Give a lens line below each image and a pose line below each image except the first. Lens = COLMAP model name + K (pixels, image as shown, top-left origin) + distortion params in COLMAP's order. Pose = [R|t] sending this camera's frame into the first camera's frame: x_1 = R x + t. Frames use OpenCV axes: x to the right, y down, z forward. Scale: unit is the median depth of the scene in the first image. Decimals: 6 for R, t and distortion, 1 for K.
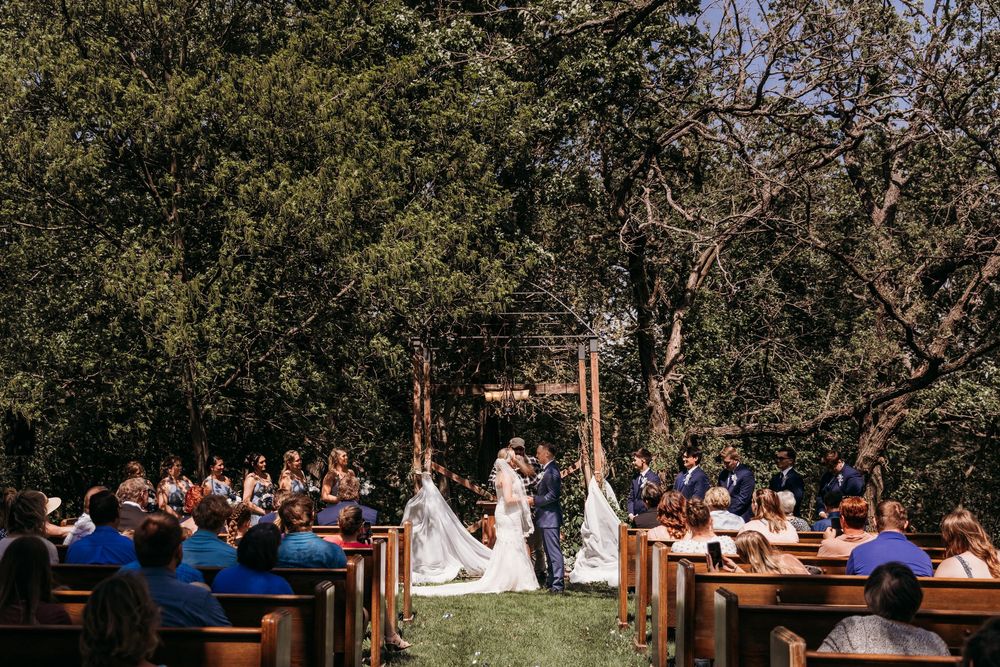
lens RADIAL K [[1093.3, 0, 460.2], [0, 1093.3, 333.9], [0, 0, 1]] dist [0.006404, 0.000634]
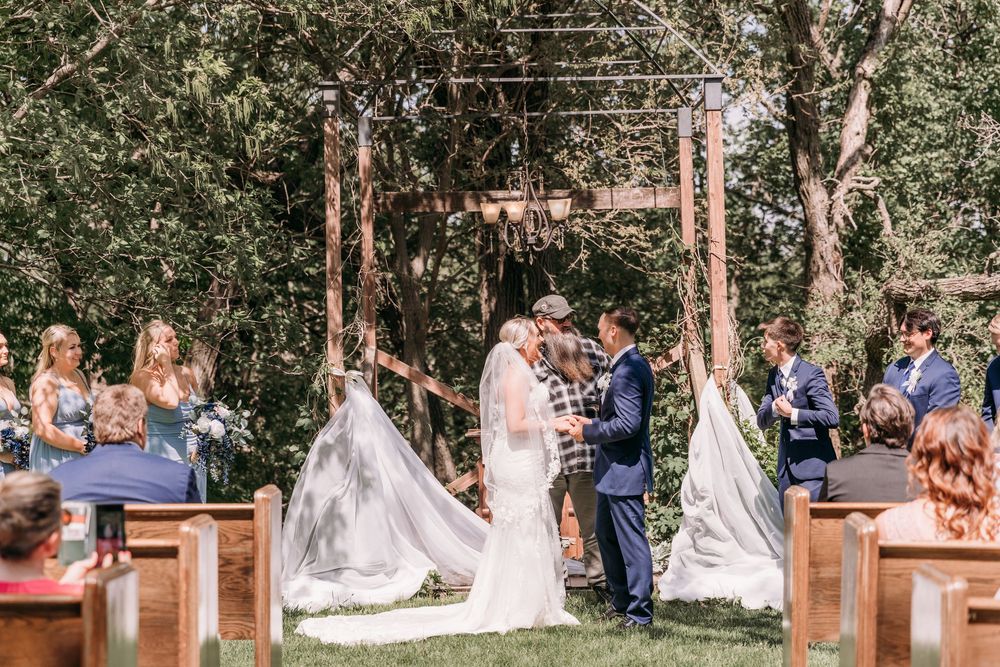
lens RADIAL K [[2043.4, 0, 500.0], [0, 2043.4, 333.5], [0, 0, 1]] dist [-0.007846, 0.196643]
pose [[0.999708, -0.007850, 0.022839, 0.011438], [0.005358, 0.994224, 0.107190, 0.017676], [-0.023549, -0.107037, 0.993976, 0.133427]]
